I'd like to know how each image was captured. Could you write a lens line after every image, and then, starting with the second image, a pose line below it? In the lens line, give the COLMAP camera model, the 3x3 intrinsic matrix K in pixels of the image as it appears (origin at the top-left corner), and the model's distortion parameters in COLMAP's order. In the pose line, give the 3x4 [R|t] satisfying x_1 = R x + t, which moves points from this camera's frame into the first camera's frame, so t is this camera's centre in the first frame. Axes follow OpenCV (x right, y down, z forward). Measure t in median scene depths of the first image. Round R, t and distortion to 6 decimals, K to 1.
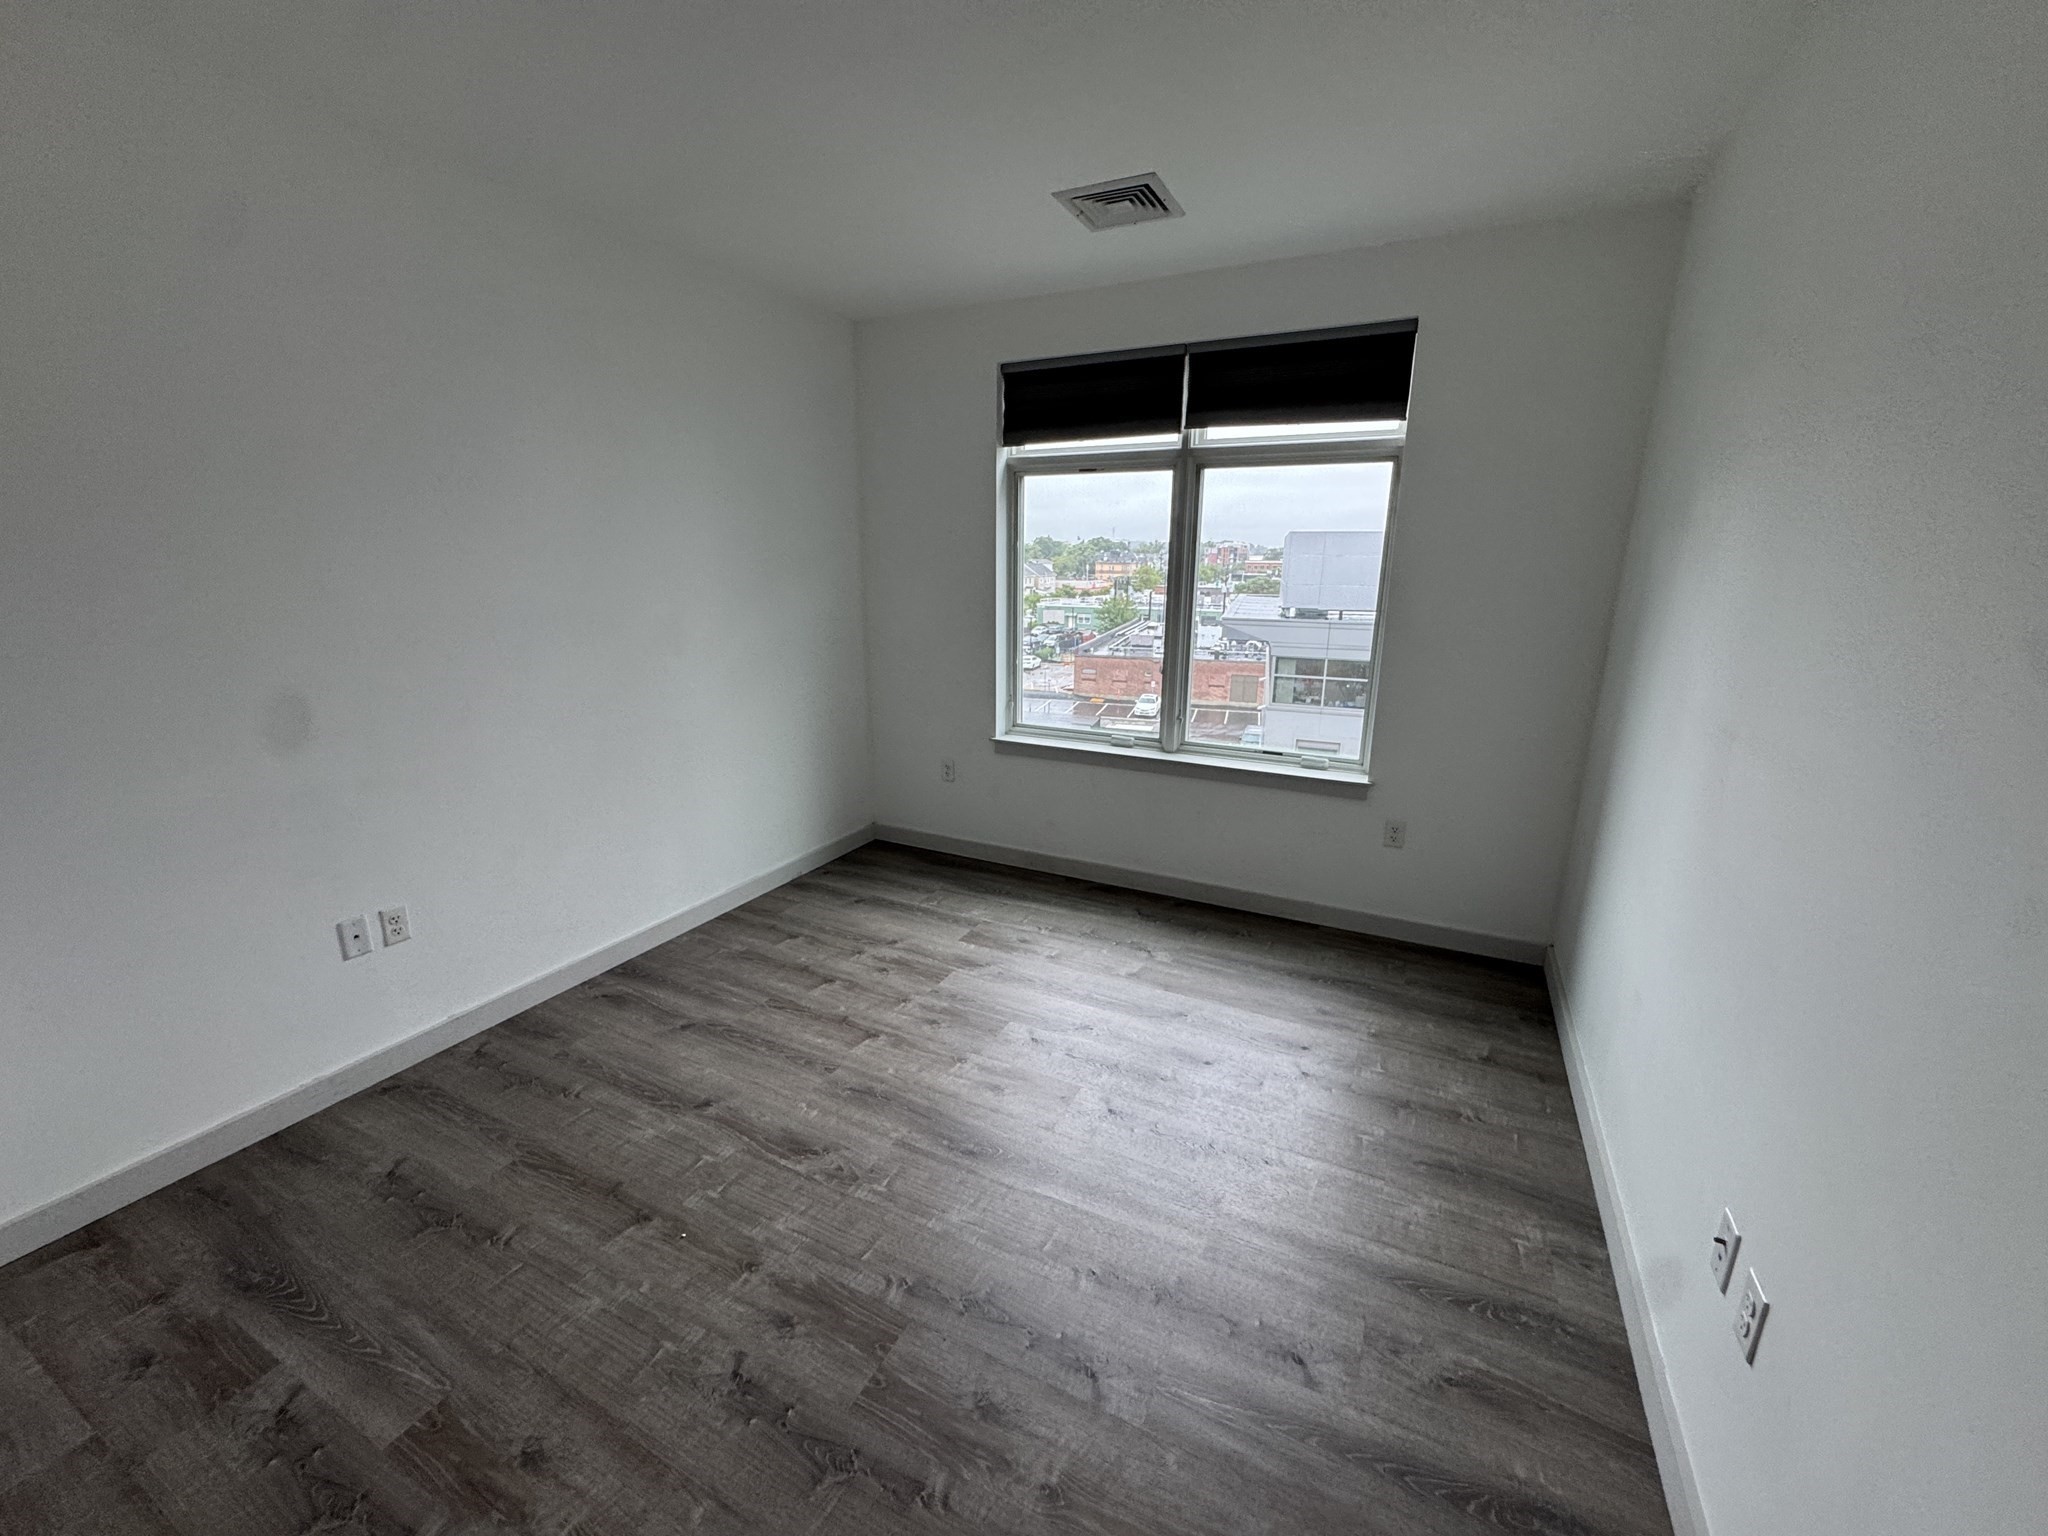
lens RADIAL K [[817.3, 0, 1026.5], [0, 817.3, 773.9], [0, 0, 1]] dist [-0.003812, 0.000277]
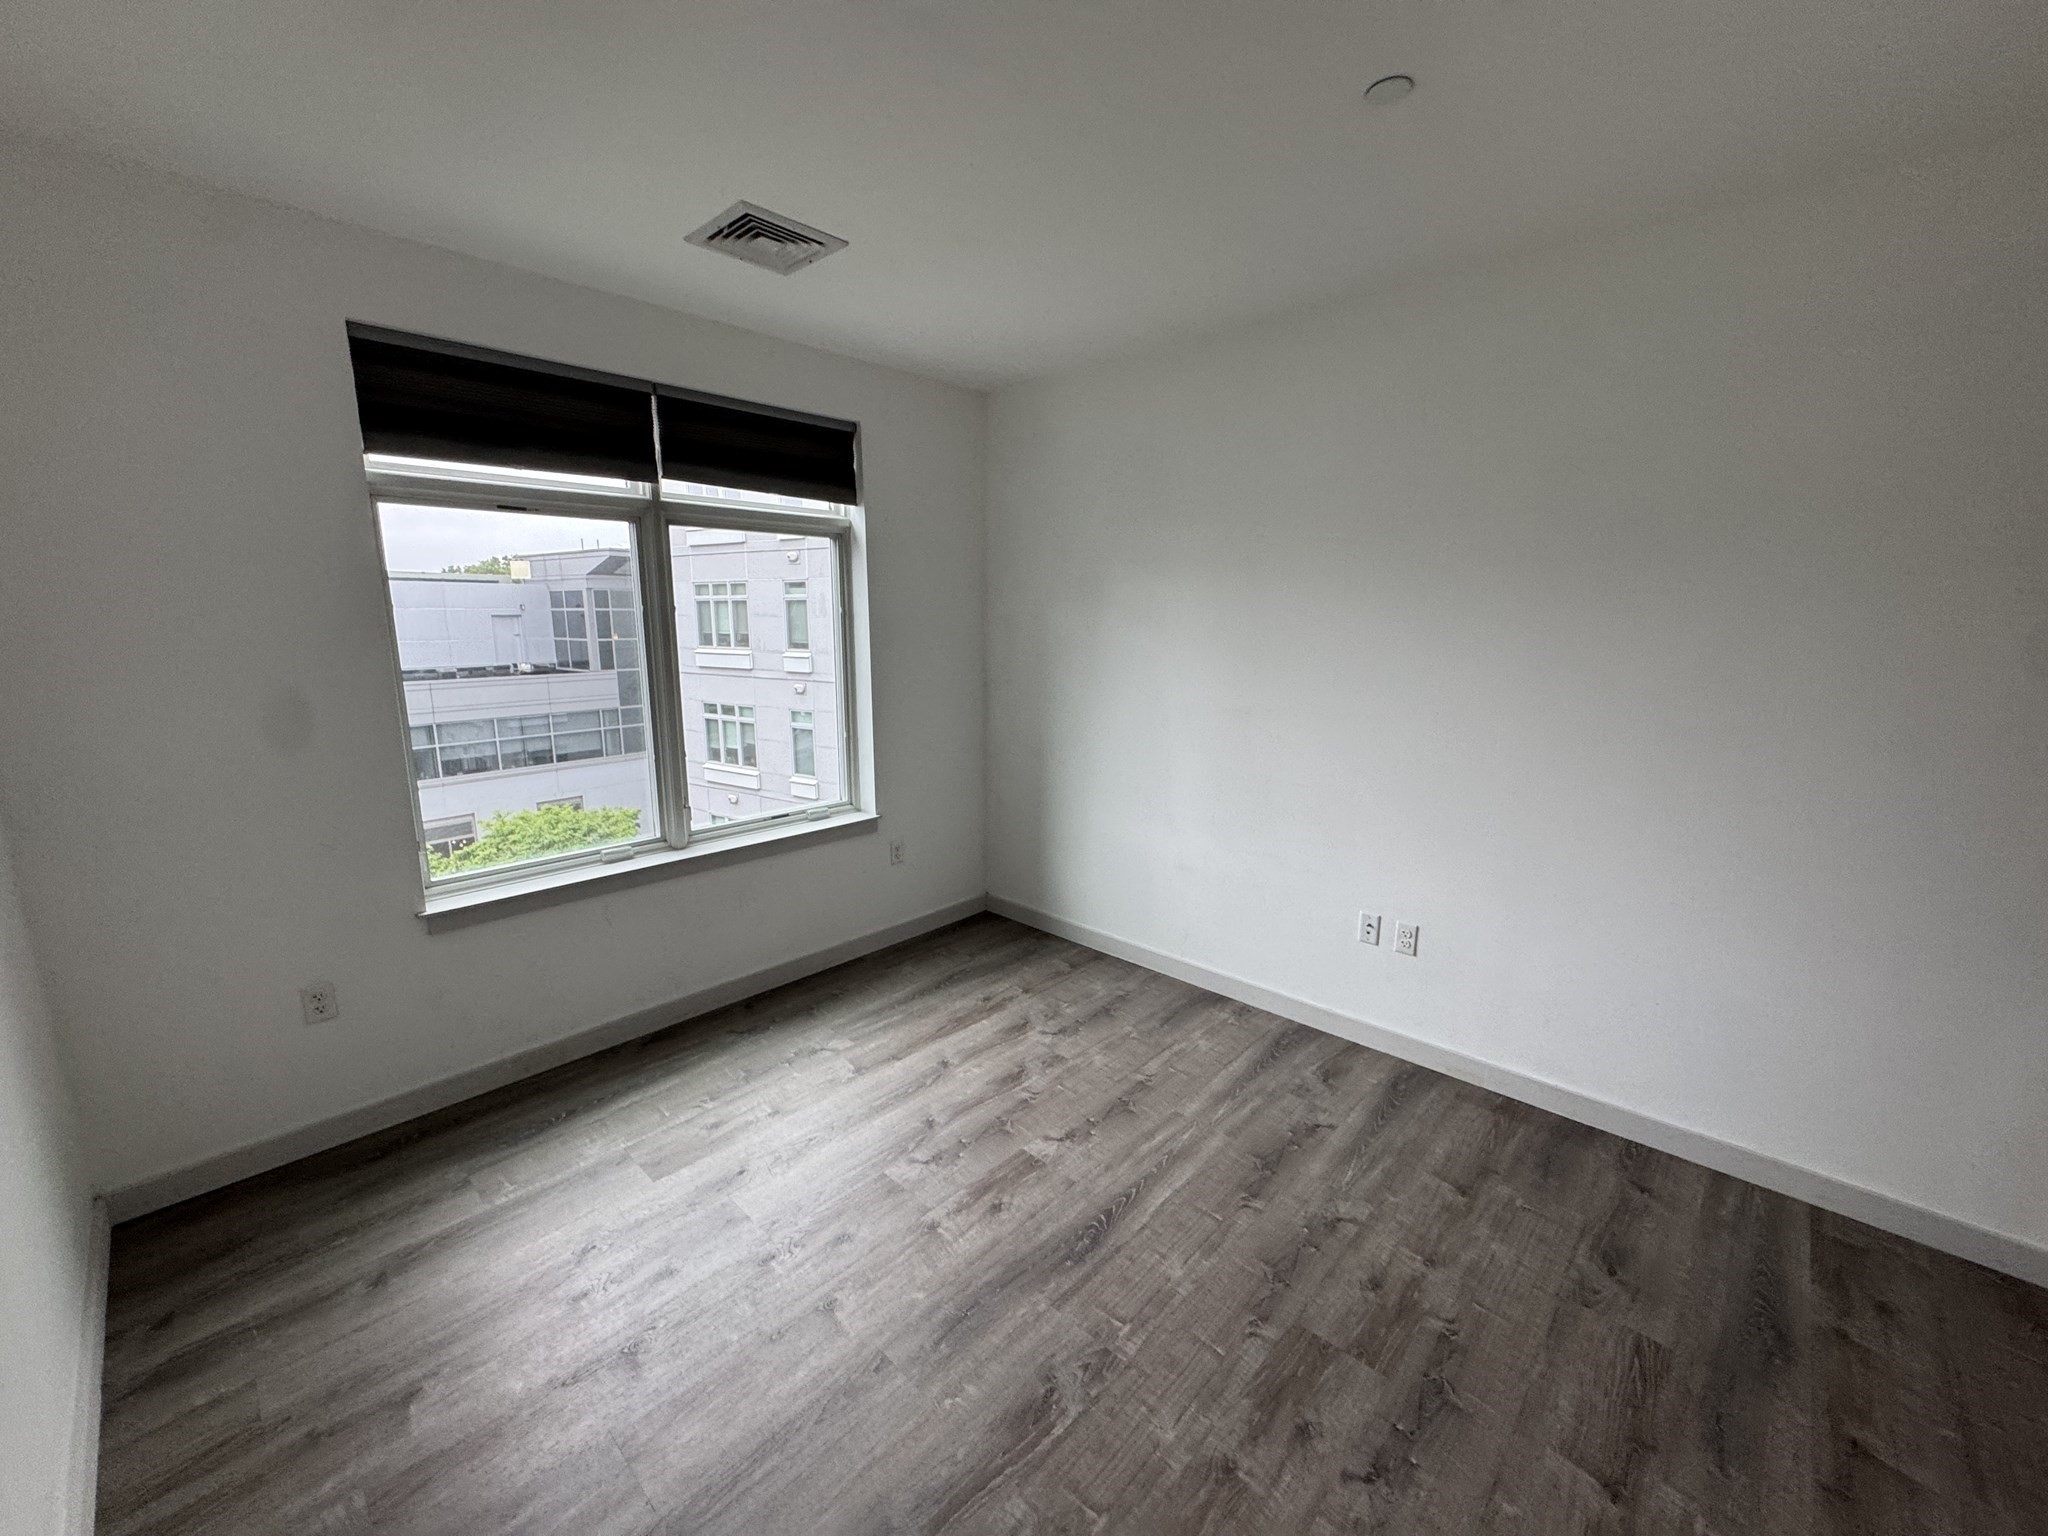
lens RADIAL K [[817.3, 0, 1028.2], [0, 817.3, 769.8], [0, 0, 1]] dist [-0.003812, 0.000277]
pose [[0.280497, -0.186527, 0.941557, -0.662826], [0.245540, 0.962242, 0.117477, -0.151057], [-0.927918, 0.198238, 0.315705, 0.492537]]
